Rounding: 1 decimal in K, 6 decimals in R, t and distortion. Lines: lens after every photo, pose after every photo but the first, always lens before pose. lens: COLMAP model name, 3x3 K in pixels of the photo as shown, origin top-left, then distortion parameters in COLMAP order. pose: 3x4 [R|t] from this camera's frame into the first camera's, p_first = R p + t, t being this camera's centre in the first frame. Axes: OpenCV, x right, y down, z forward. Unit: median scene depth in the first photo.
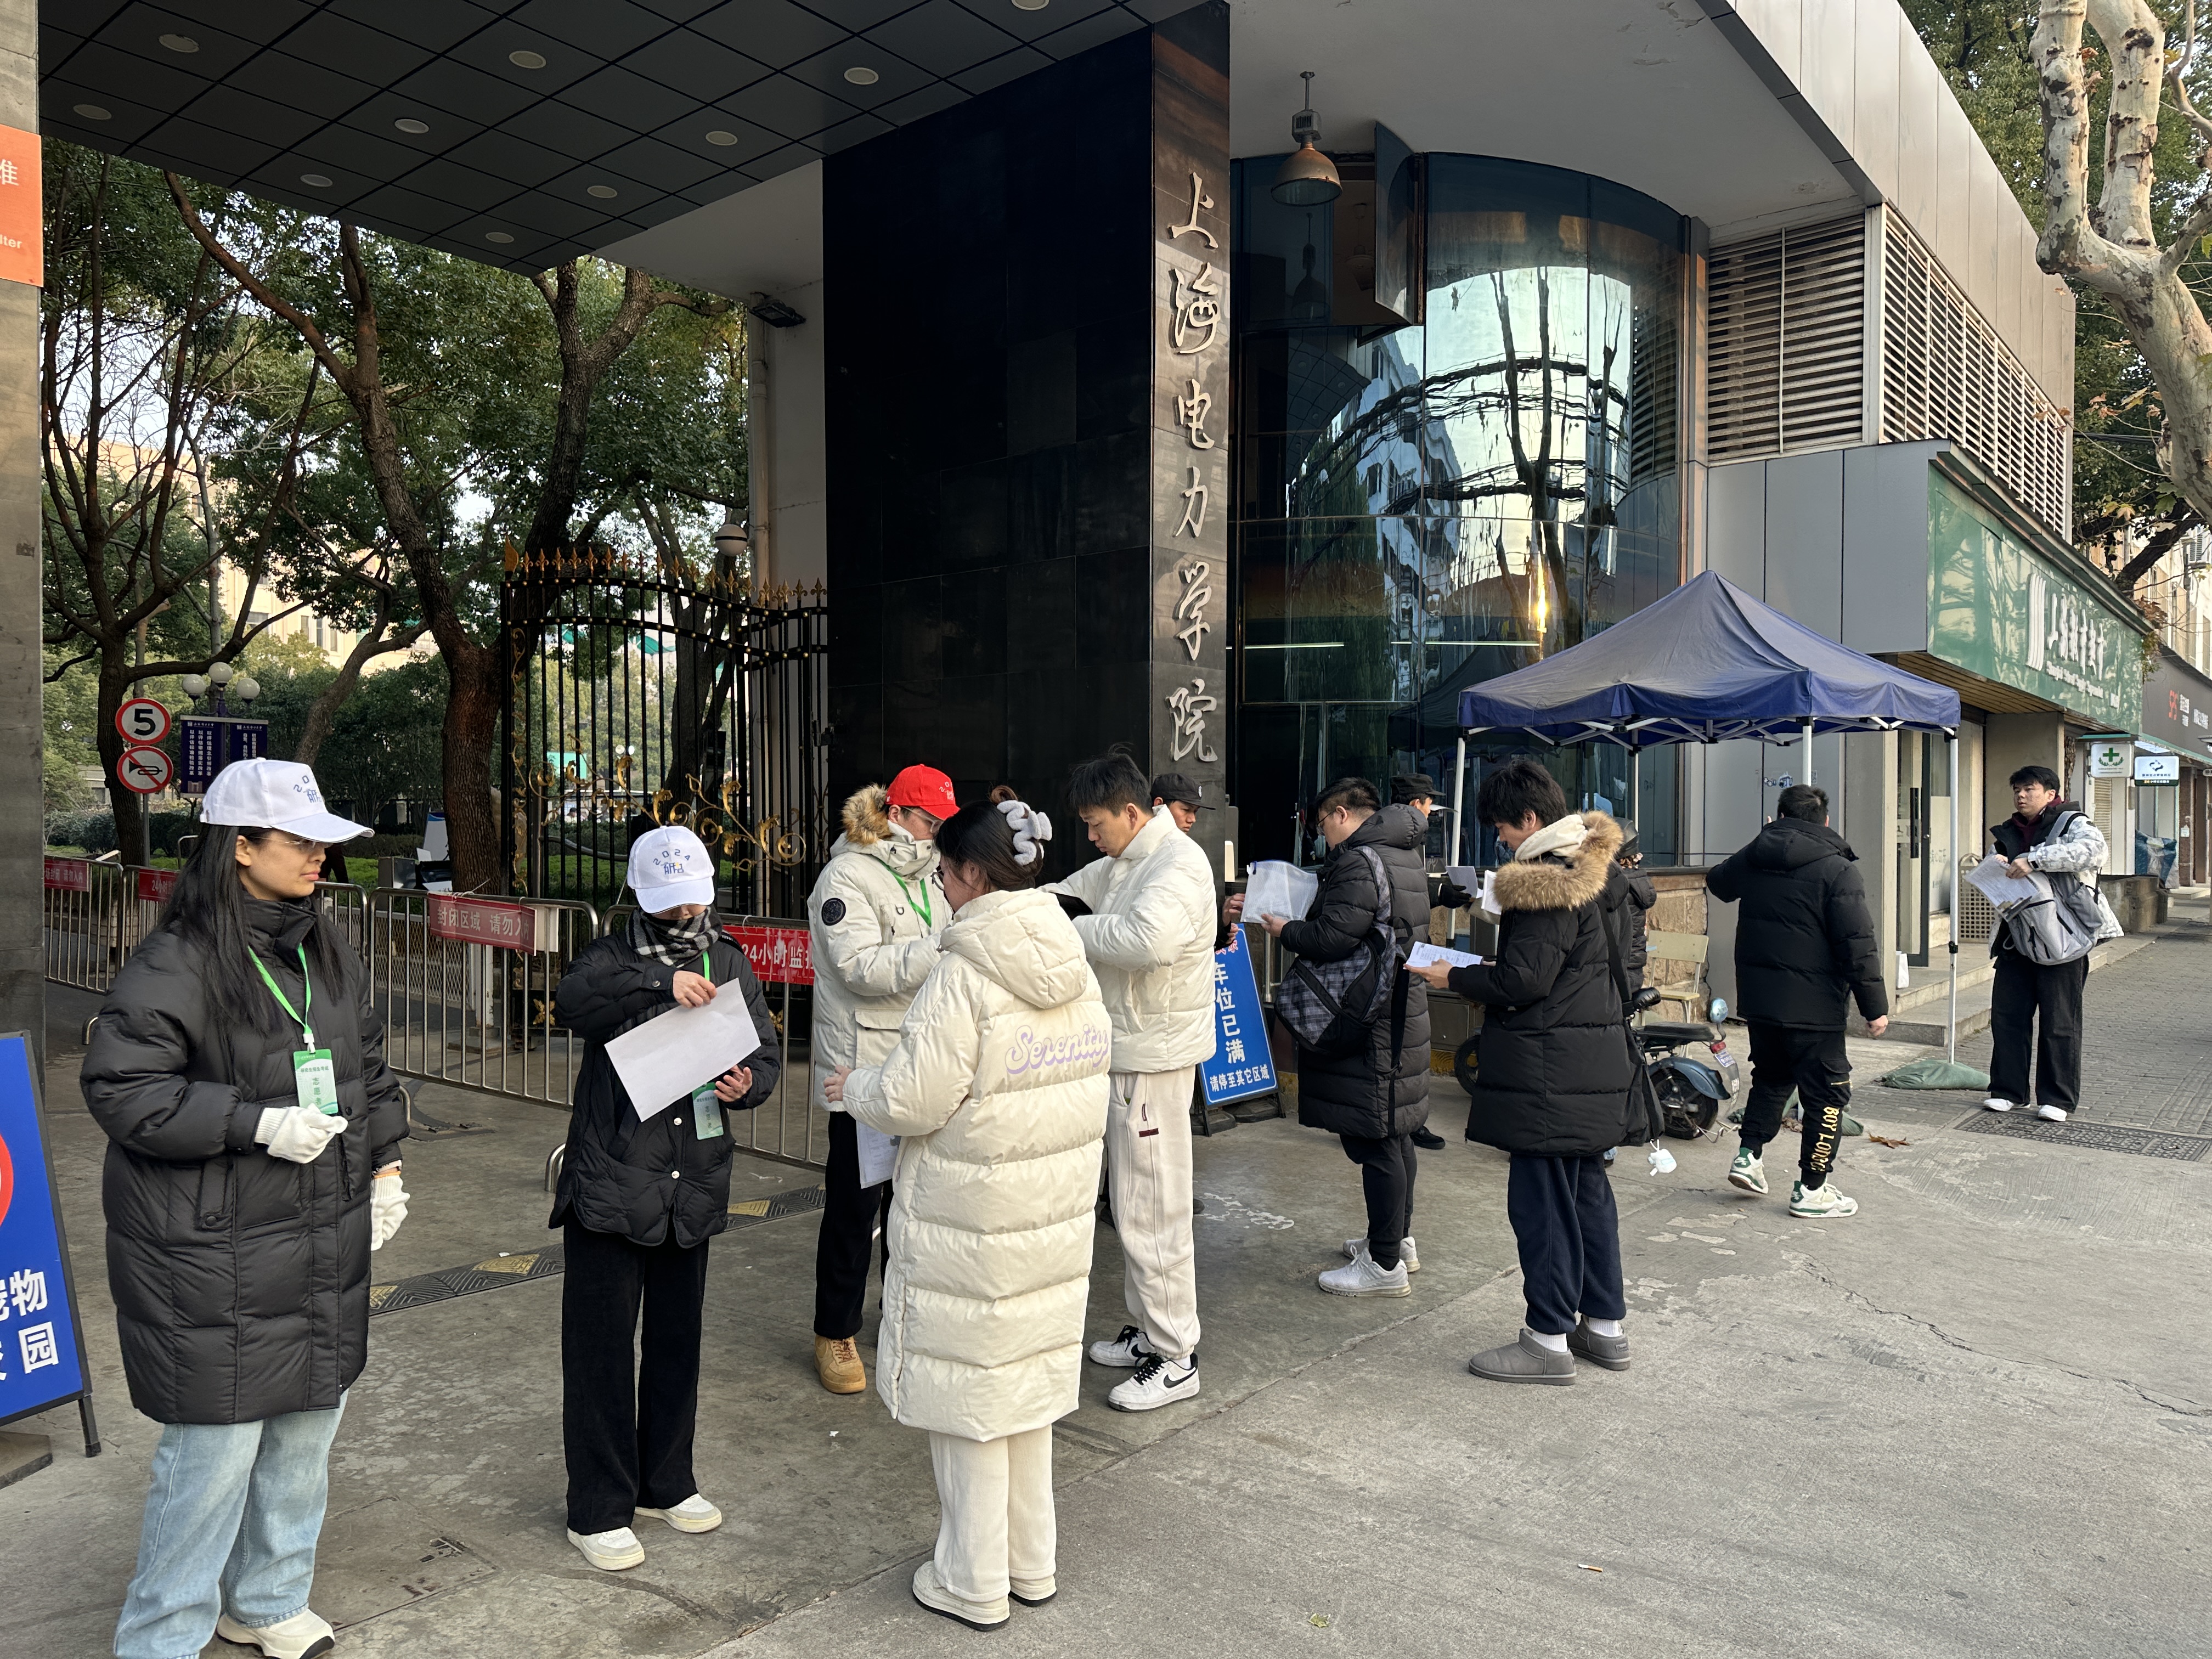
lens RADIAL K [[1554.6, 0, 1109.5], [0, 1554.6, 844.1], [0, 0, 1]] dist [0.031875, -0.032650]
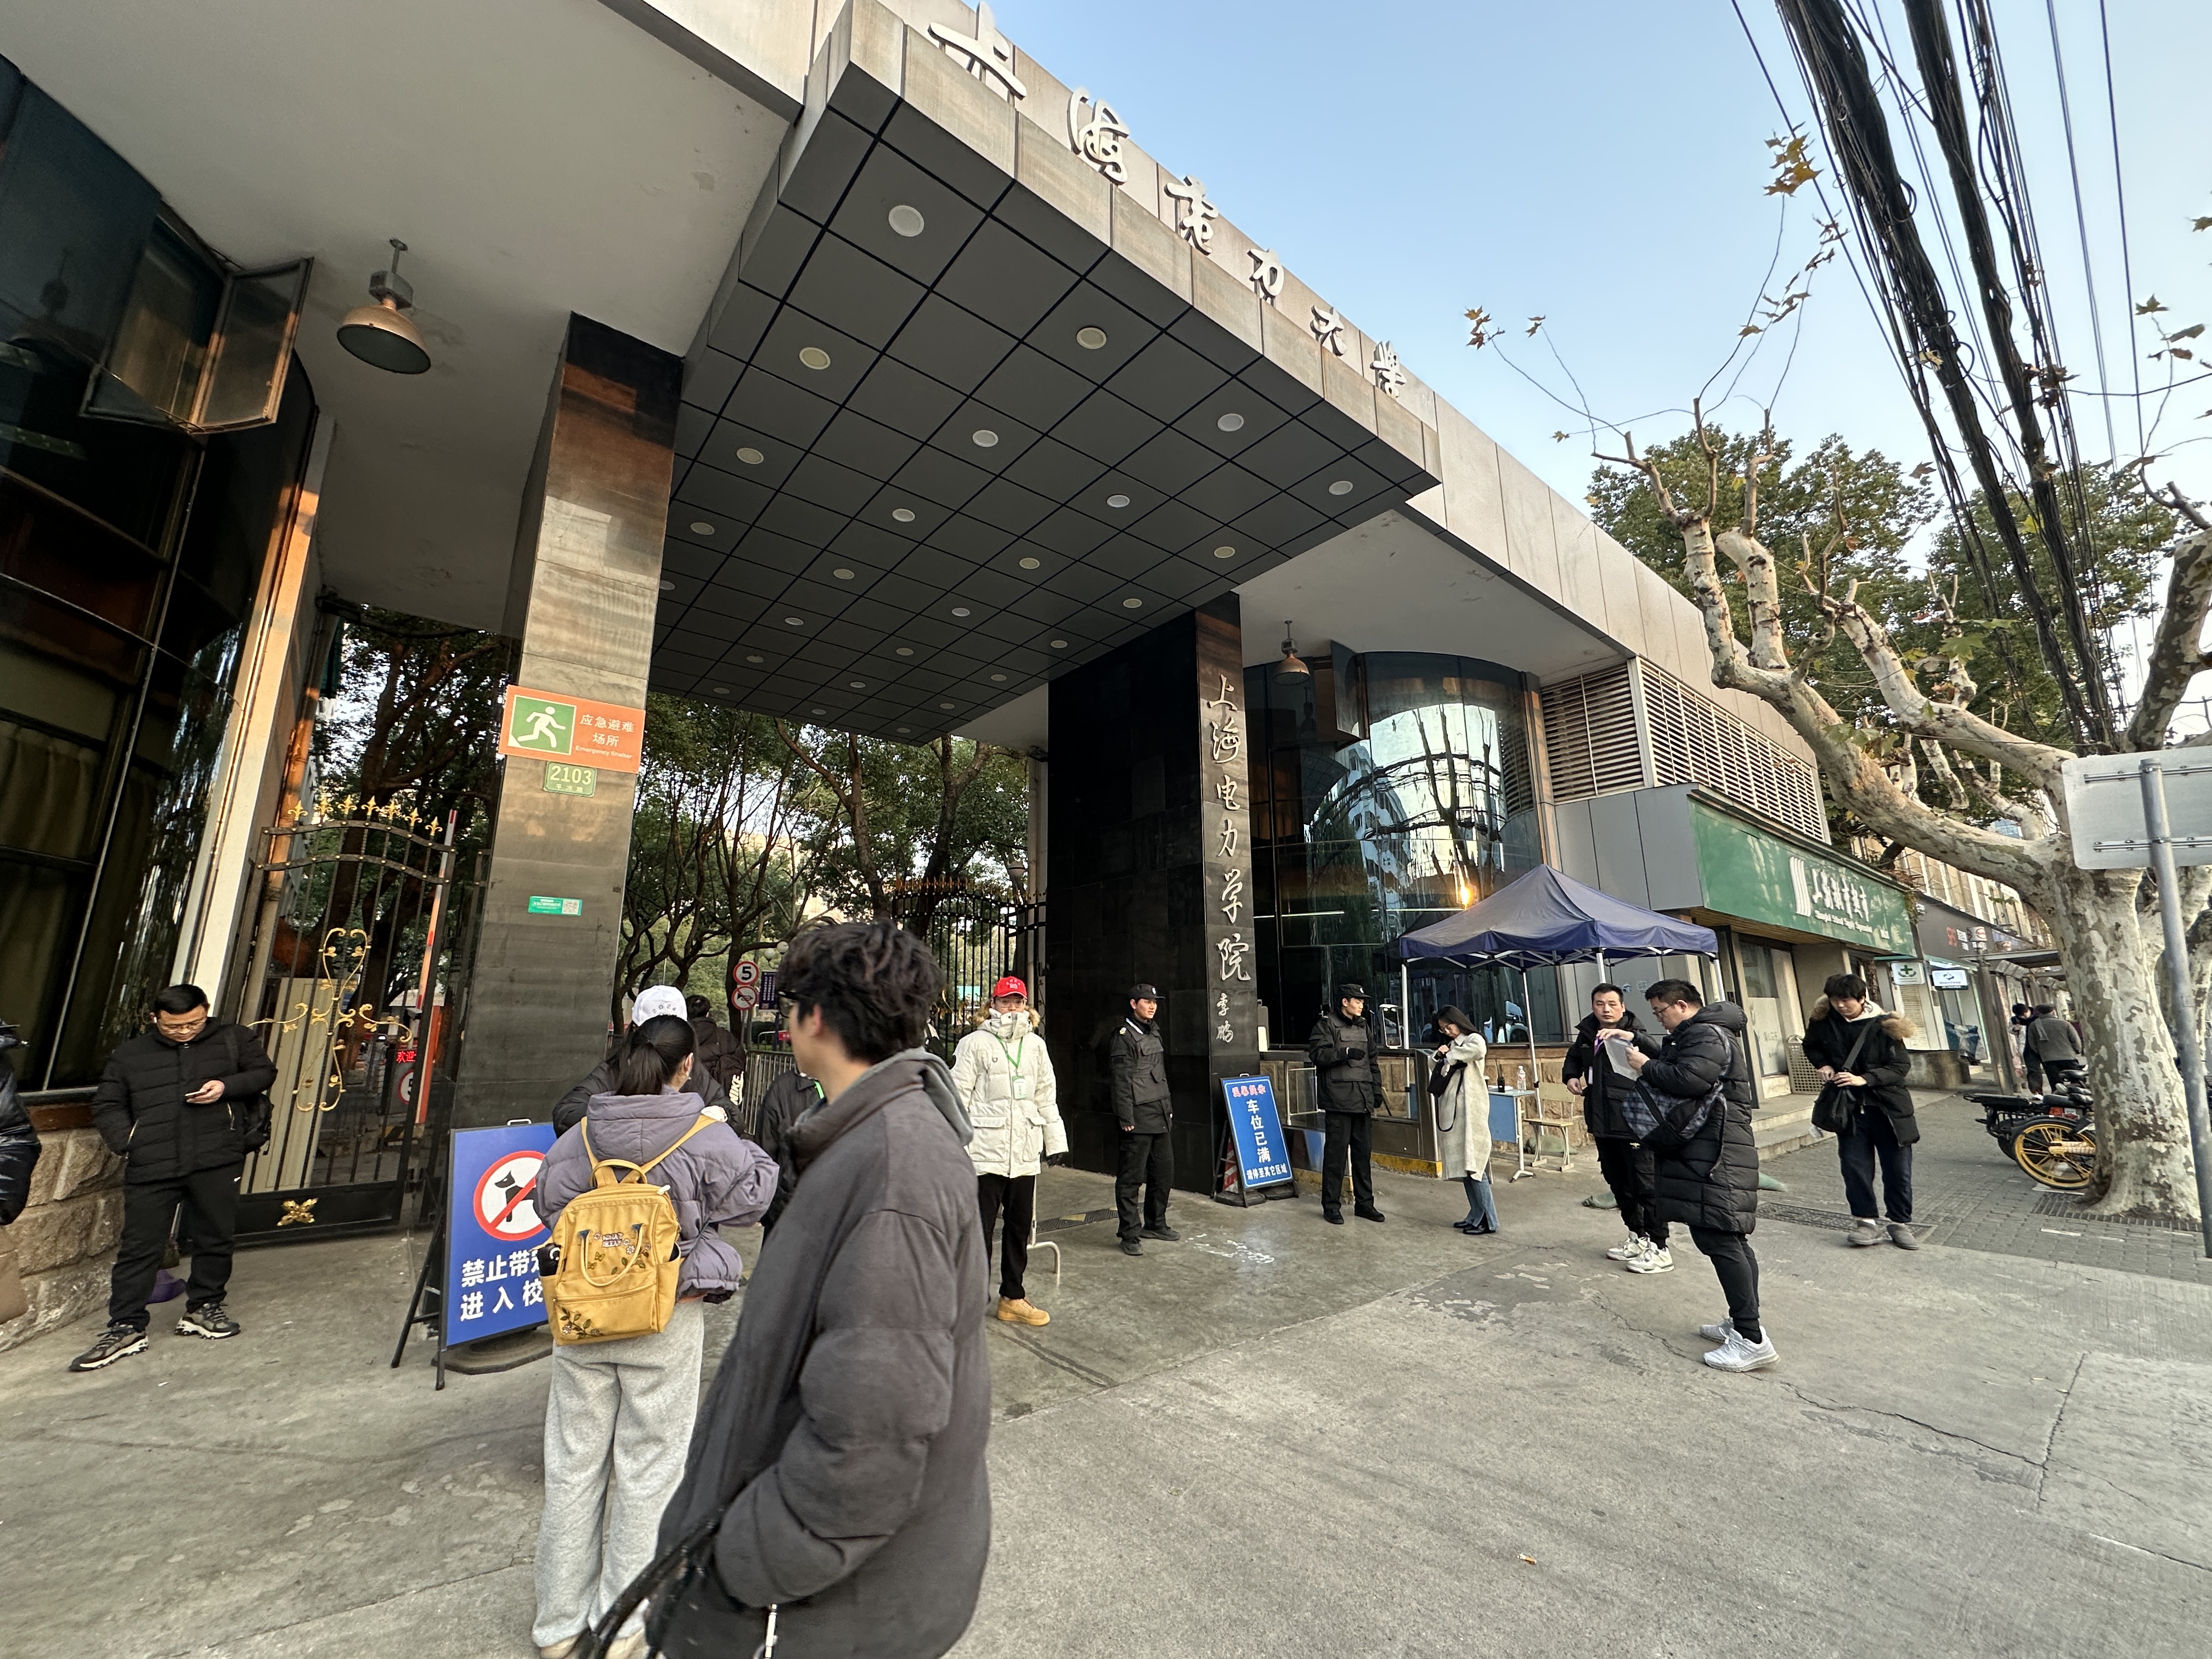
lens RADIAL K [[878.6, 0, 1106.9], [0, 878.6, 828.0], [0, 0, 1]] dist [0.001811, -0.000688]
pose [[0.981138, -0.050609, -0.186568, 0.104529], [0.006139, 0.972793, -0.231596, 0.008376], [0.193212, 0.226082, 0.954754, -0.028916]]
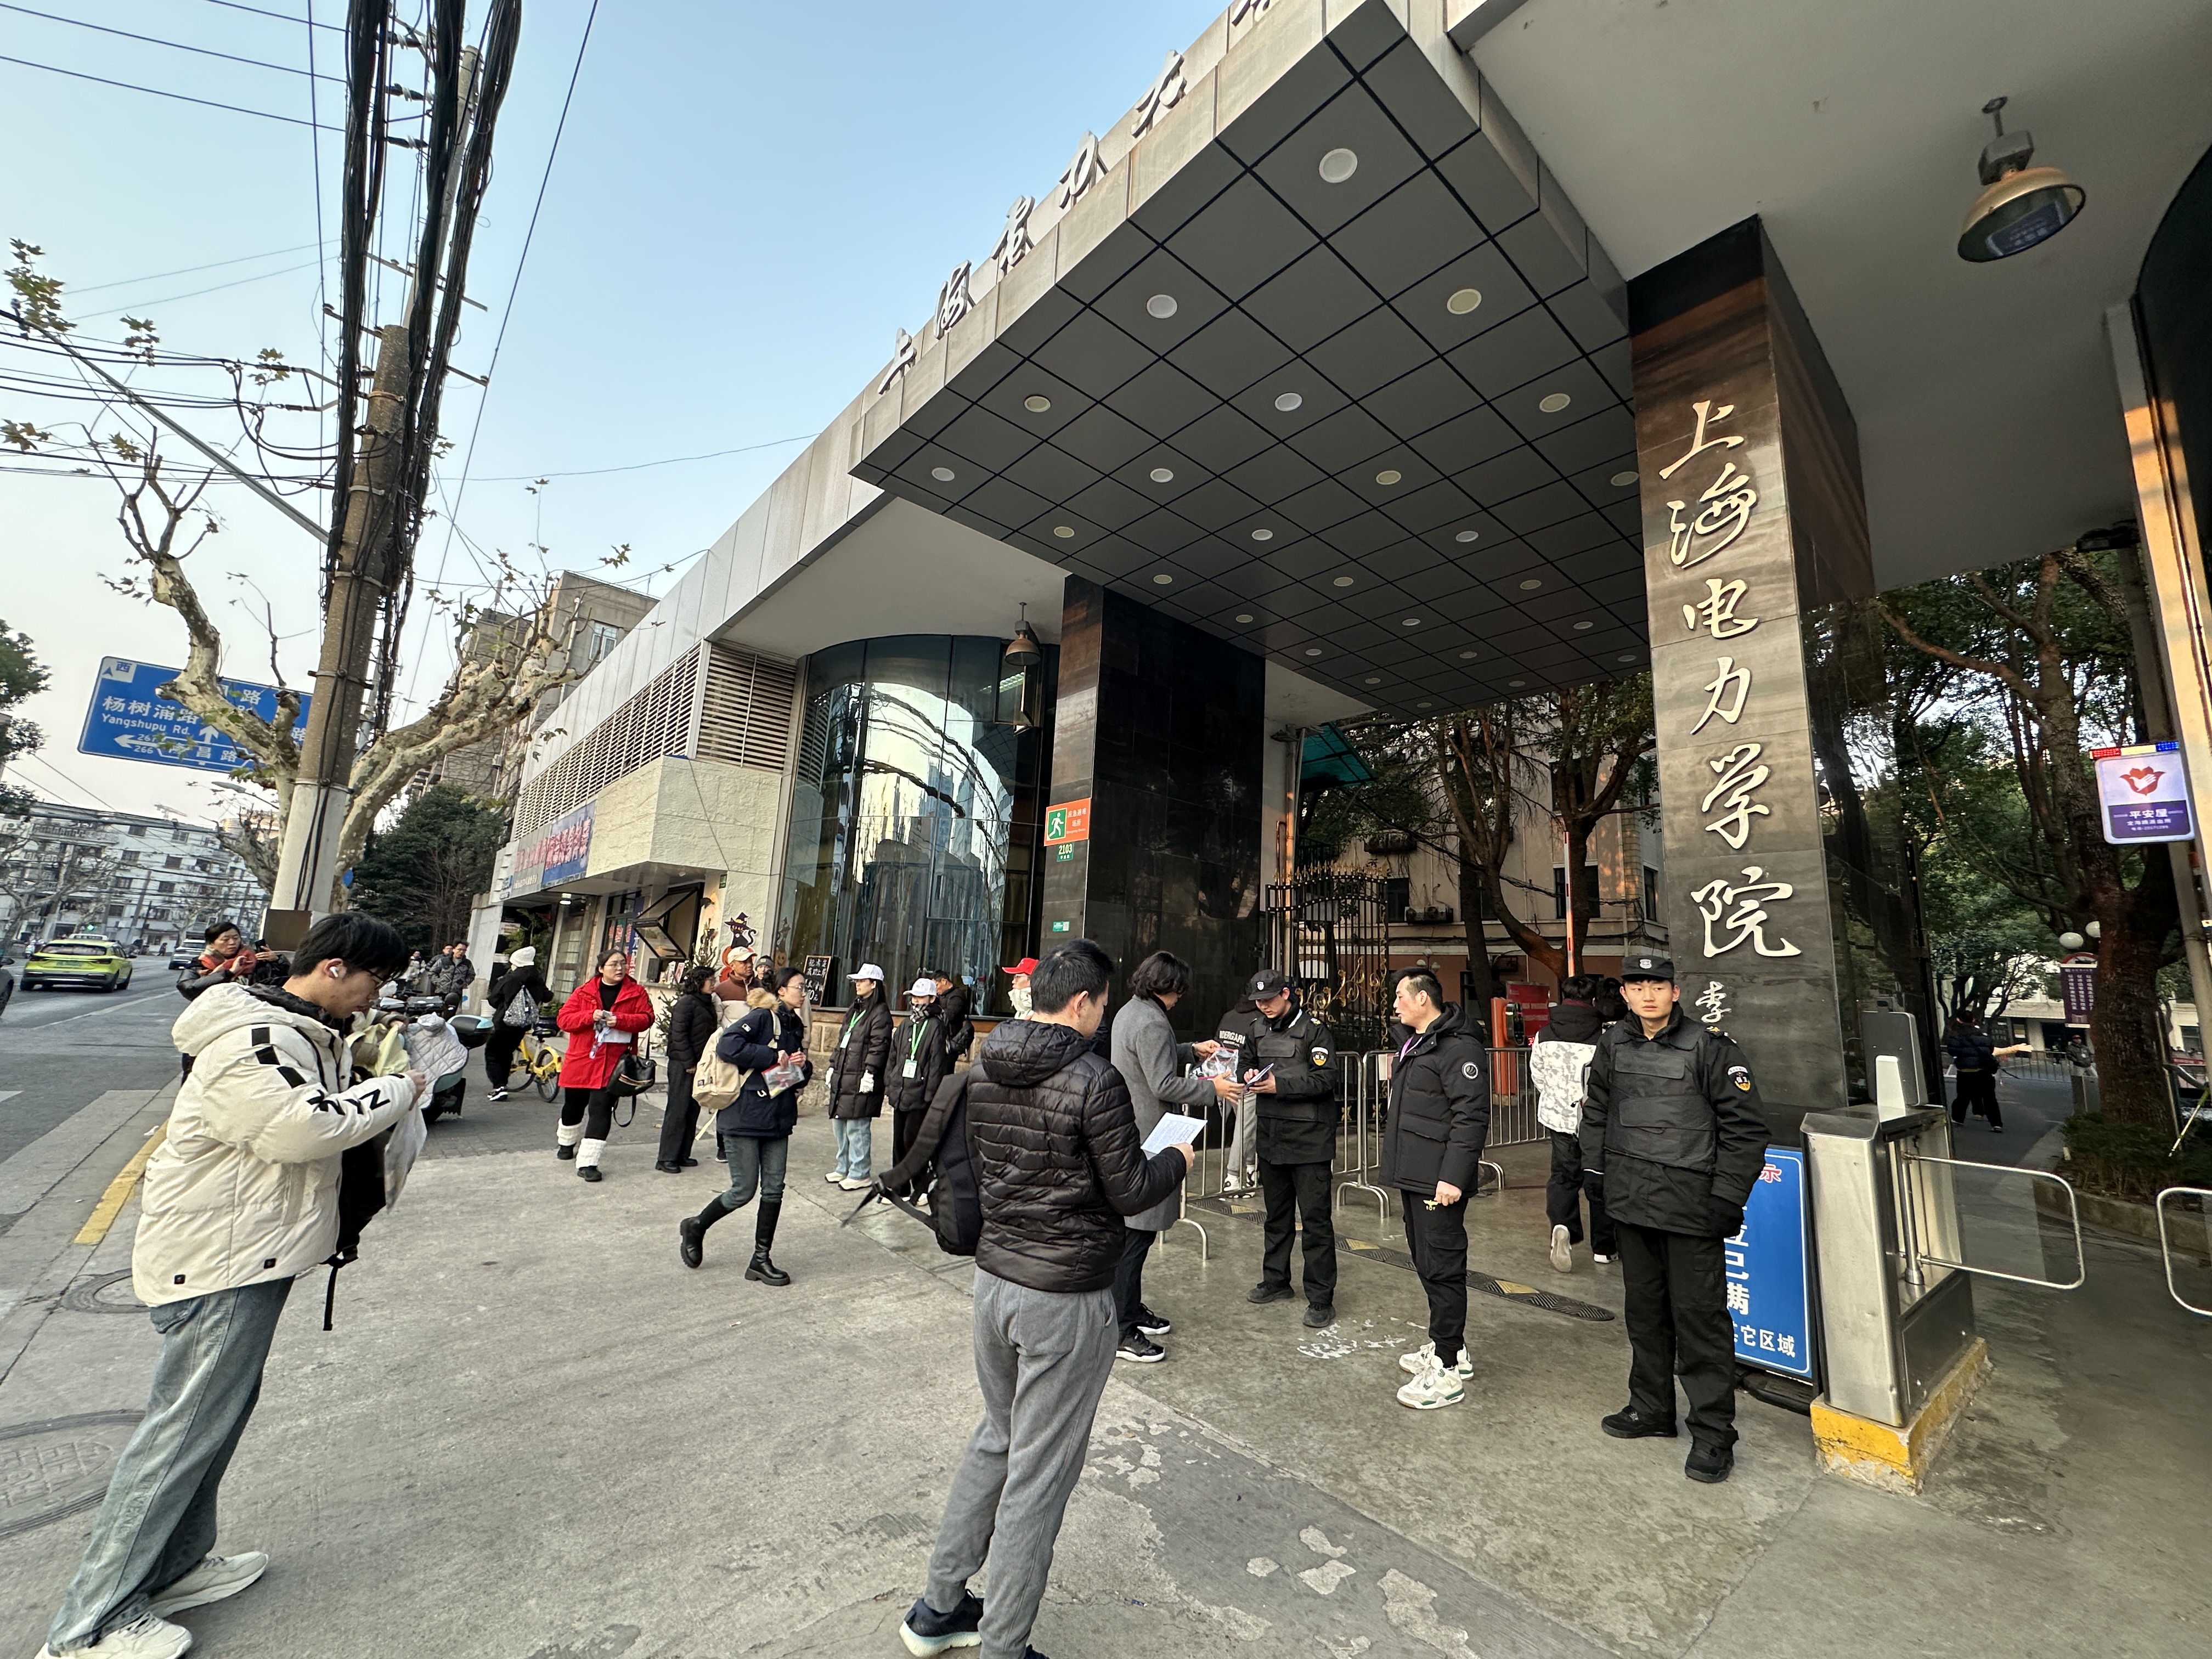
lens RADIAL K [[878.6, 0, 1103.5], [0, 878.6, 818.2], [0, 0, 1]] dist [0.001811, -0.000688]
pose [[-0.168935, -0.204859, -0.964103, 0.623889], [-0.066007, 0.978317, -0.196313, -0.005220], [0.983414, 0.030473, -0.178794, 0.690919]]
